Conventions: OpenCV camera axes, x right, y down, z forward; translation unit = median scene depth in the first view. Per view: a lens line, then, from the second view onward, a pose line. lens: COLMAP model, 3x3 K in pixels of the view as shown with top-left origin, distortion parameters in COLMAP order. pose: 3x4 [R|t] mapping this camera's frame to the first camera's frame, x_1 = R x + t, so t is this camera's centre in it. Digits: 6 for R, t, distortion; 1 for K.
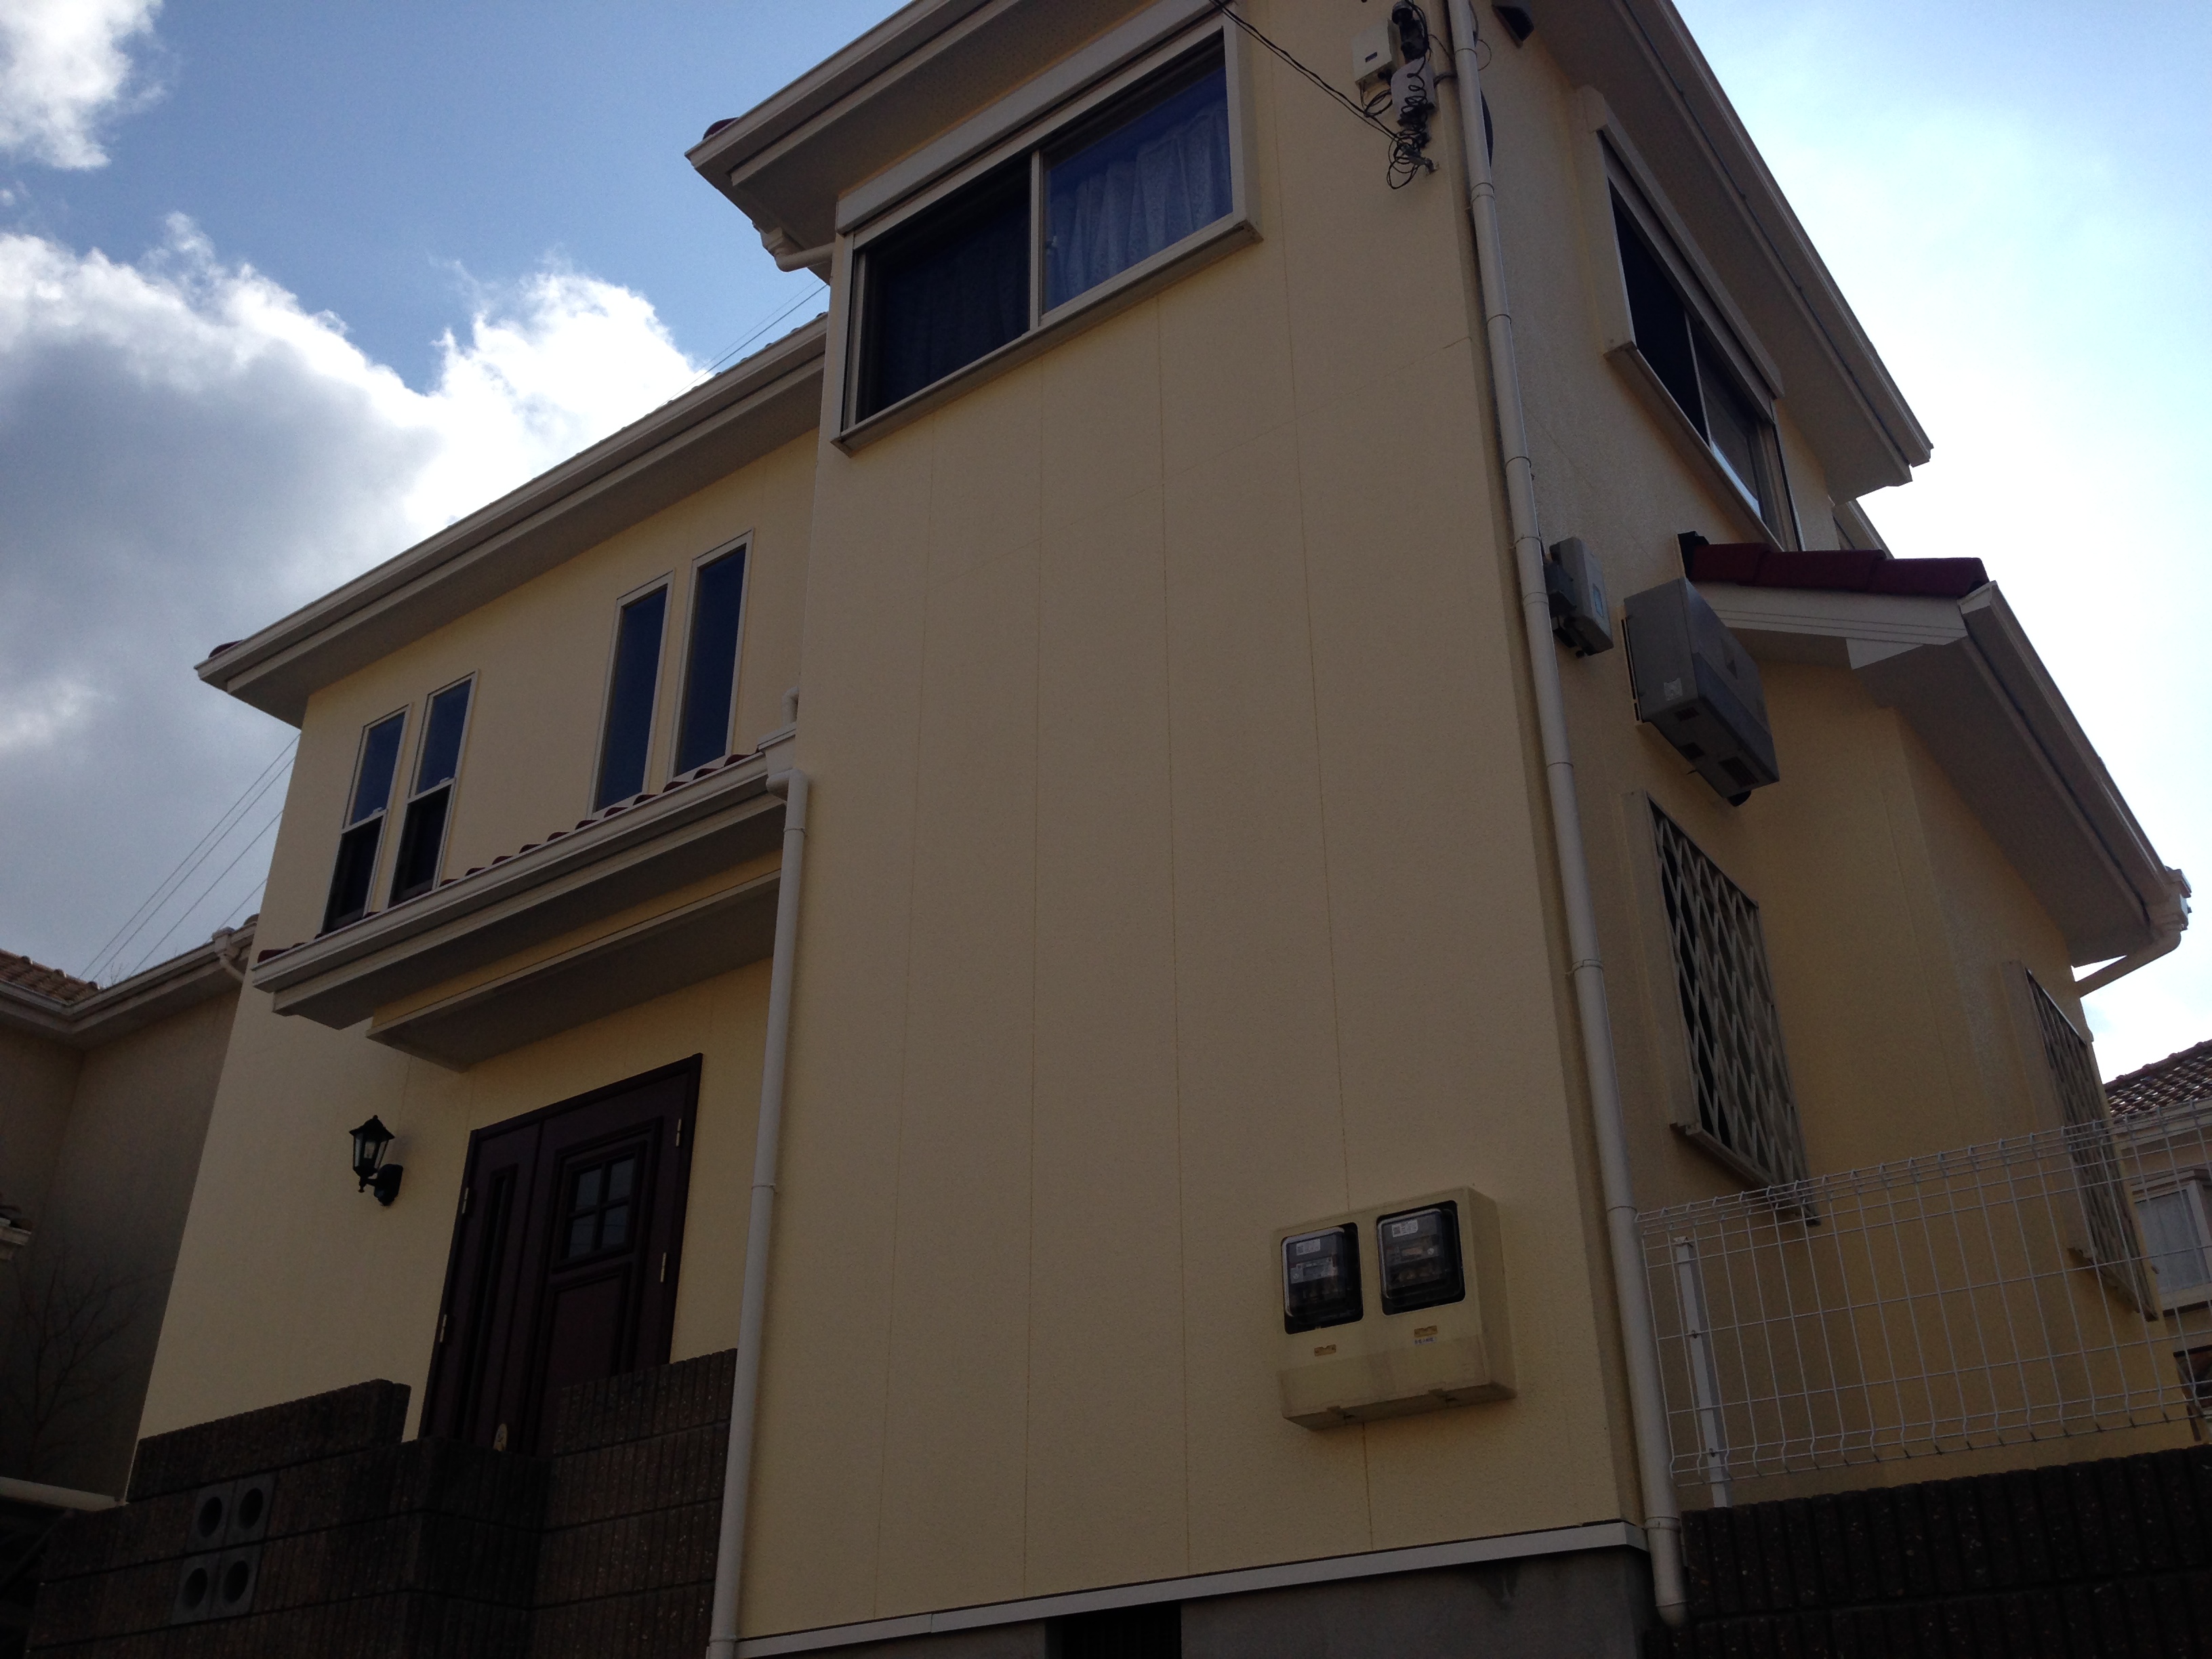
lens RADIAL K [[2019.1, 0, 1105.1], [0, 2019.1, 840.2], [0, 0, 1]] dist [0.140417, -0.248350]
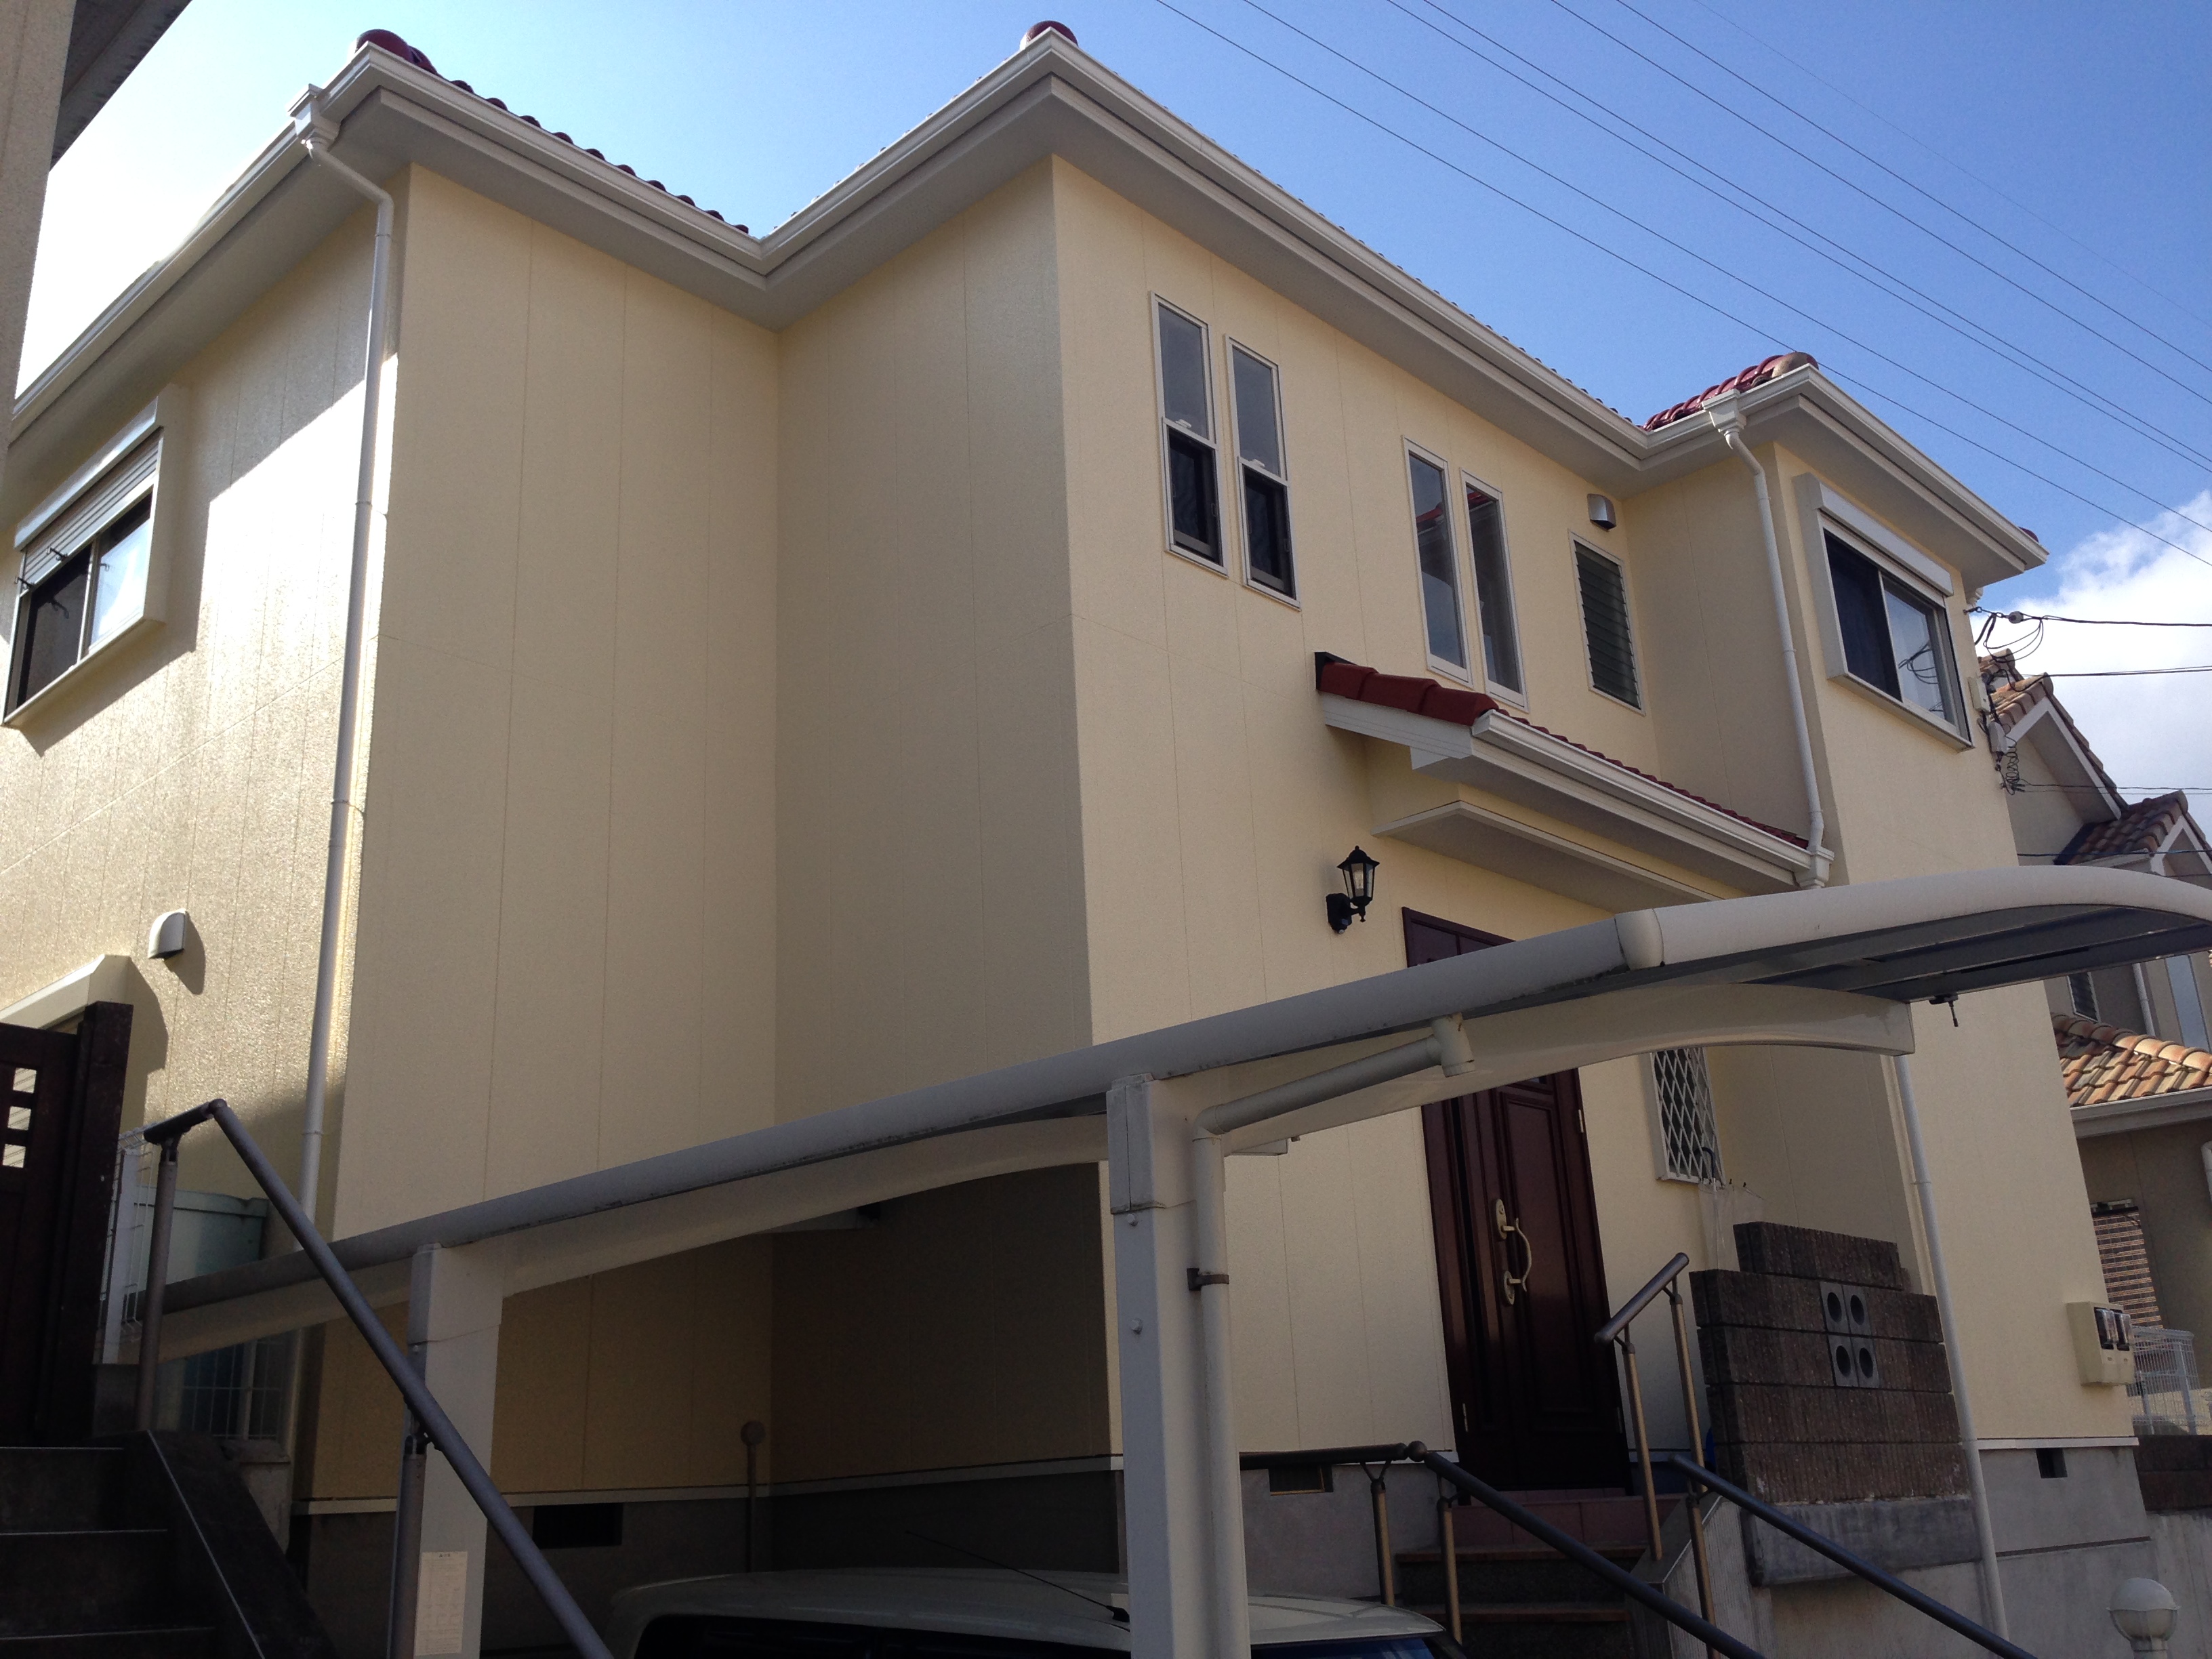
lens RADIAL K [[2019.1, 0, 1105.1], [0, 2019.1, 840.2], [0, 0, 1]] dist [0.140417, -0.248350]
pose [[0.136197, 0.311156, 0.940549, -1.864093], [-0.450287, 0.865103, -0.220993, 0.579784], [-0.882435, -0.393418, 0.257934, 1.206071]]
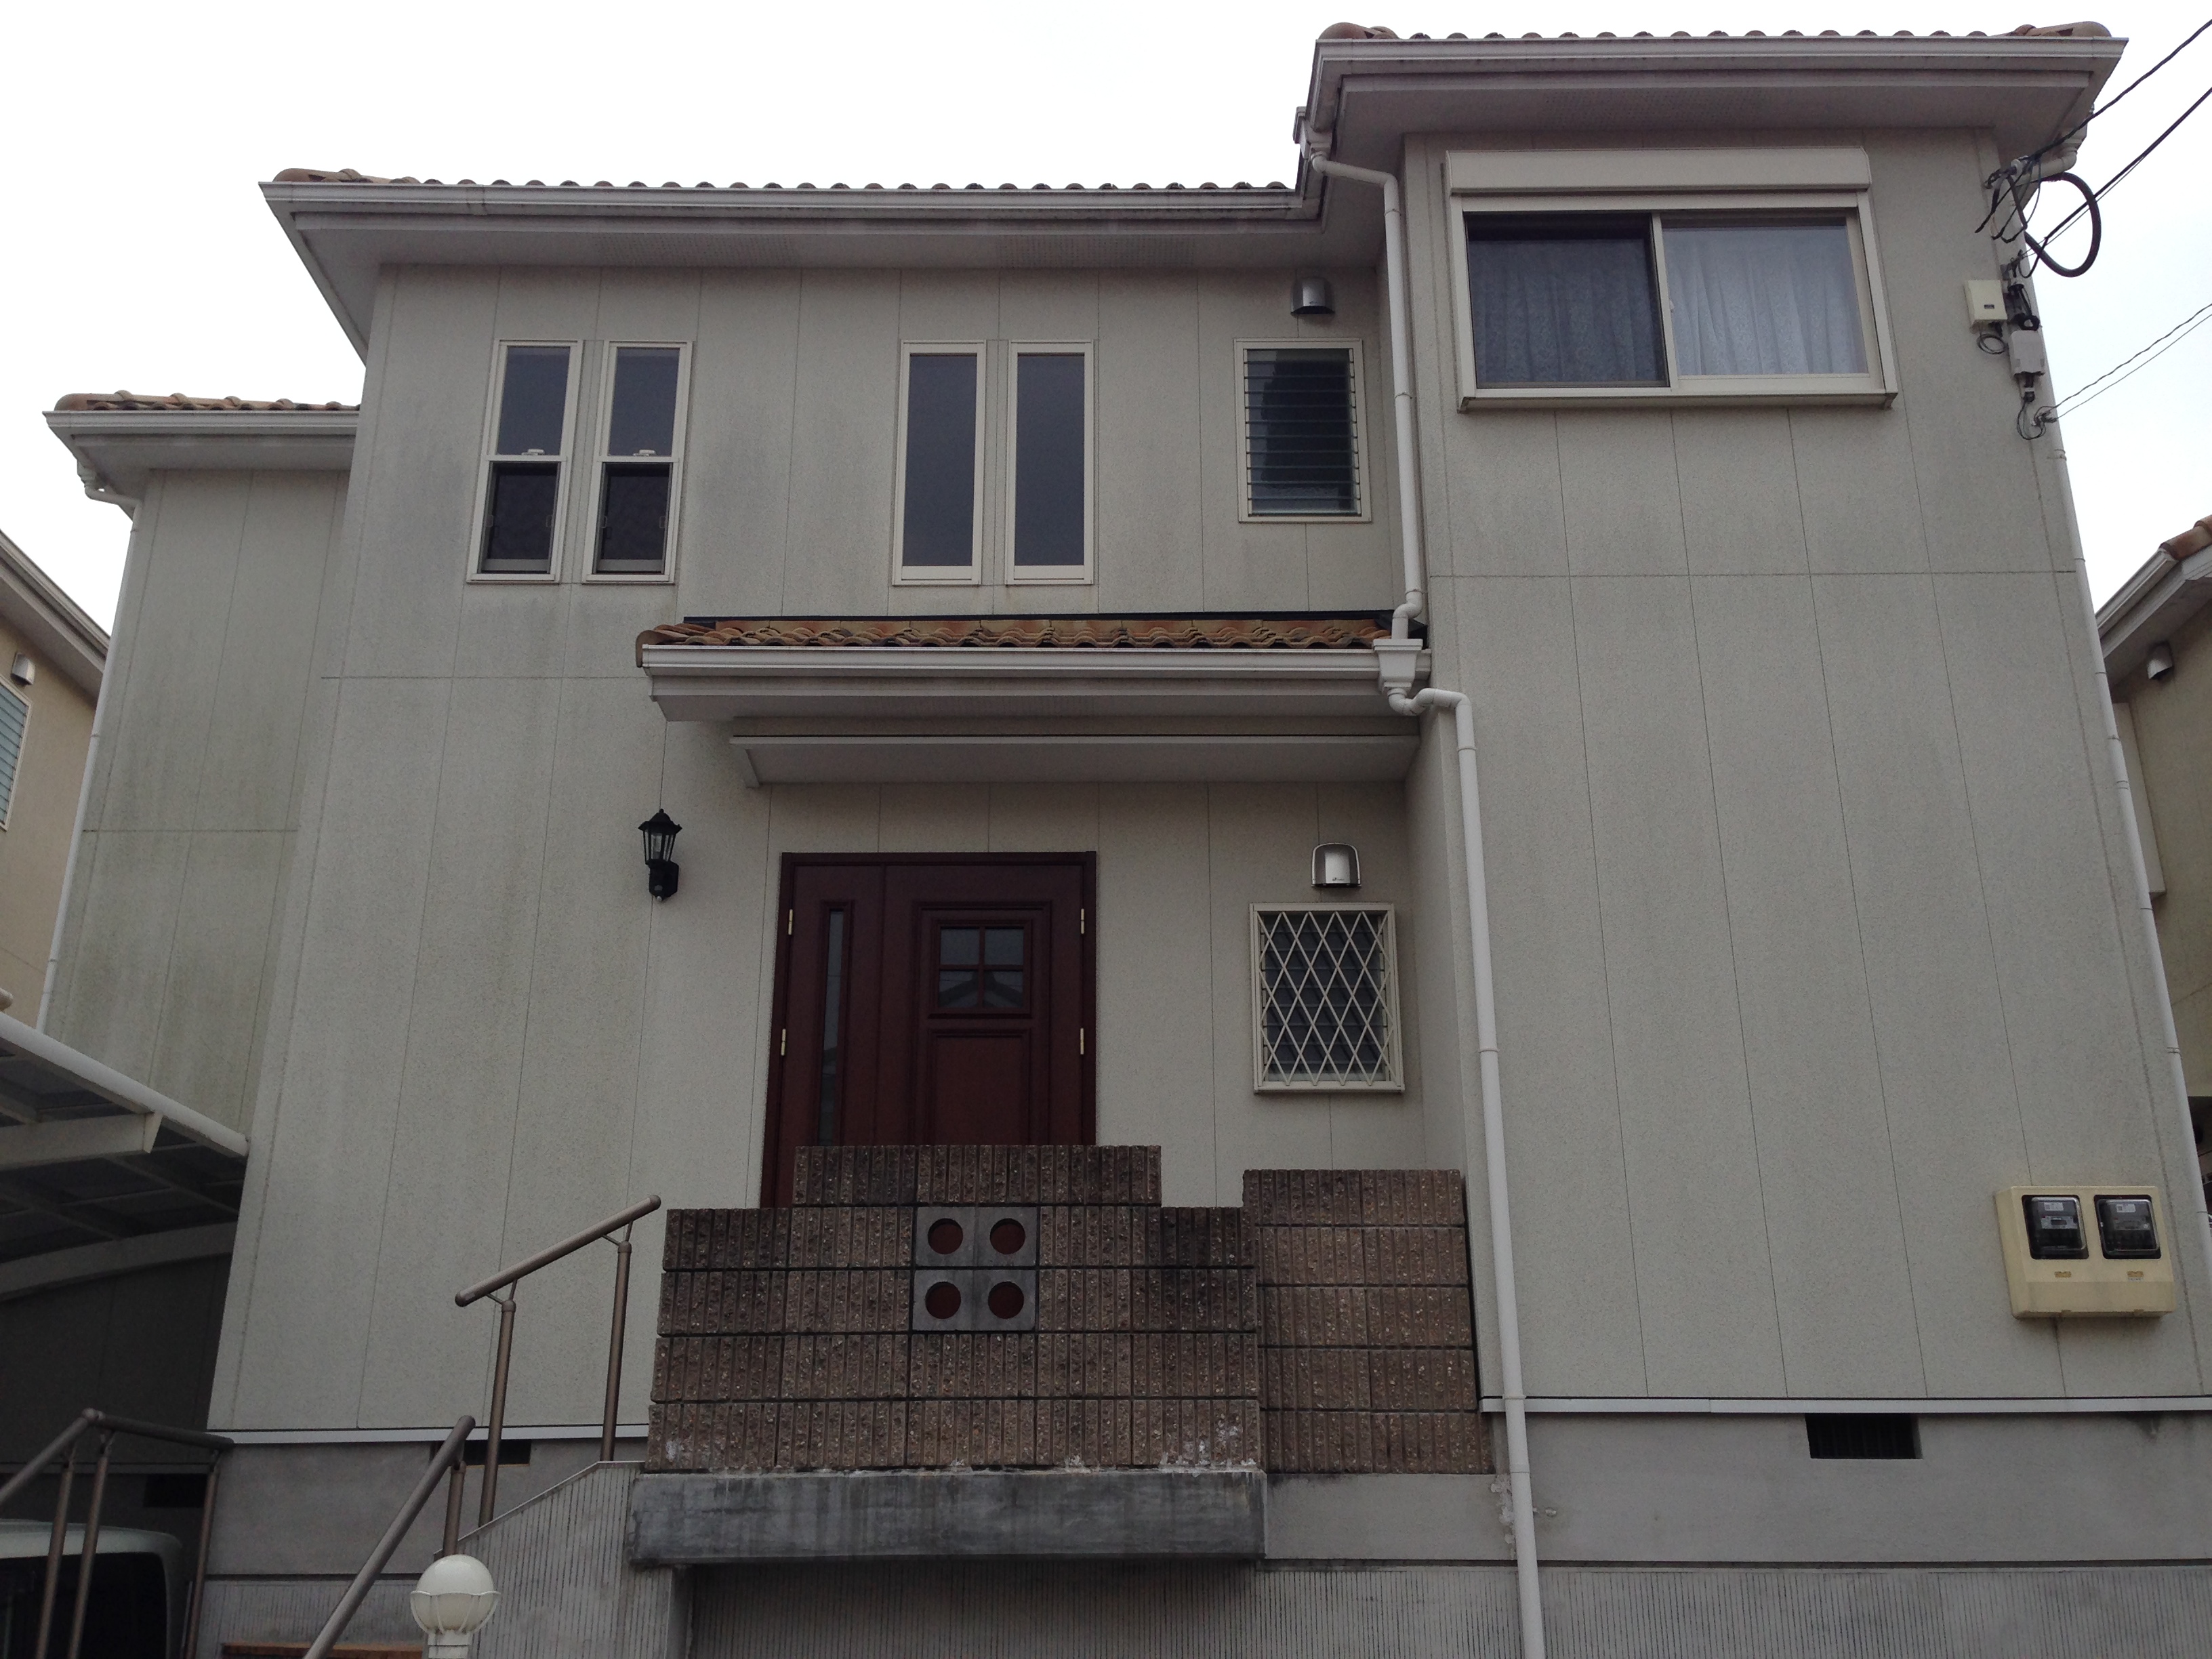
lens RADIAL K [[2019.1, 0, 1105.1], [0, 2019.1, 840.2], [0, 0, 1]] dist [0.140417, -0.248350]
pose [[0.807892, 0.207242, 0.551690, -1.019914], [-0.290560, 0.954513, 0.066932, 0.029686], [-0.512724, -0.214373, 0.831359, 0.100396]]
